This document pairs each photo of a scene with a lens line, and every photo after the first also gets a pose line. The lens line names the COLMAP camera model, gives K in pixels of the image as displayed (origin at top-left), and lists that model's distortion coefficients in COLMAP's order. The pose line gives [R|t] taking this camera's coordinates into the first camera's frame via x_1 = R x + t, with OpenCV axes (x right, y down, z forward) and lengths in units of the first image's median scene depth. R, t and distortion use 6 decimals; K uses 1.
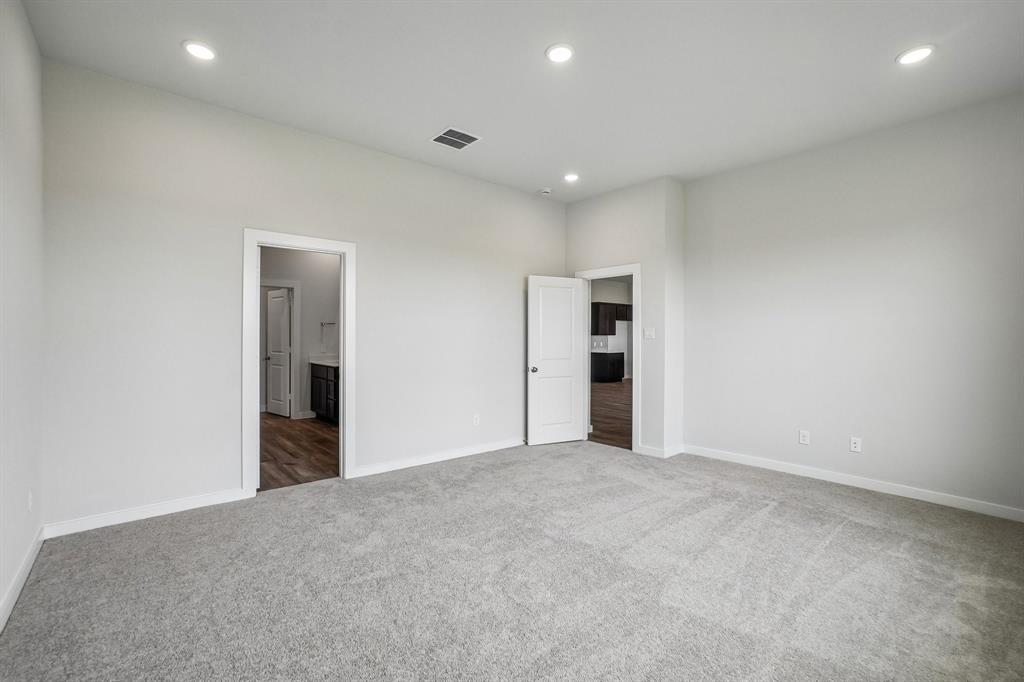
lens RADIAL K [[452.8, 0, 513.9], [0, 452.8, 338.0], [0, 0, 1]] dist [-0.009659, 0.001879]
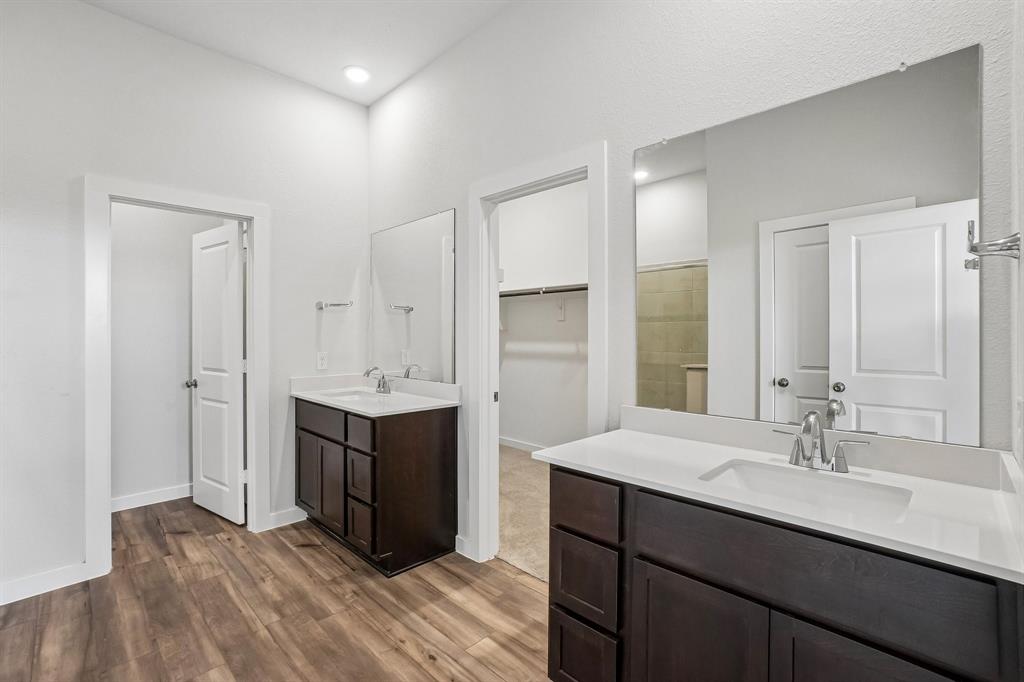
lens RADIAL K [[452.8, 0, 505.1], [0, 452.8, 337.1], [0, 0, 1]] dist [-0.009659, 0.001879]
pose [[0.997654, -0.001994, 0.068436, -0.281154], [0.001606, 0.999982, 0.005727, -0.003051], [-0.068446, -0.005604, 0.997639, 0.562024]]
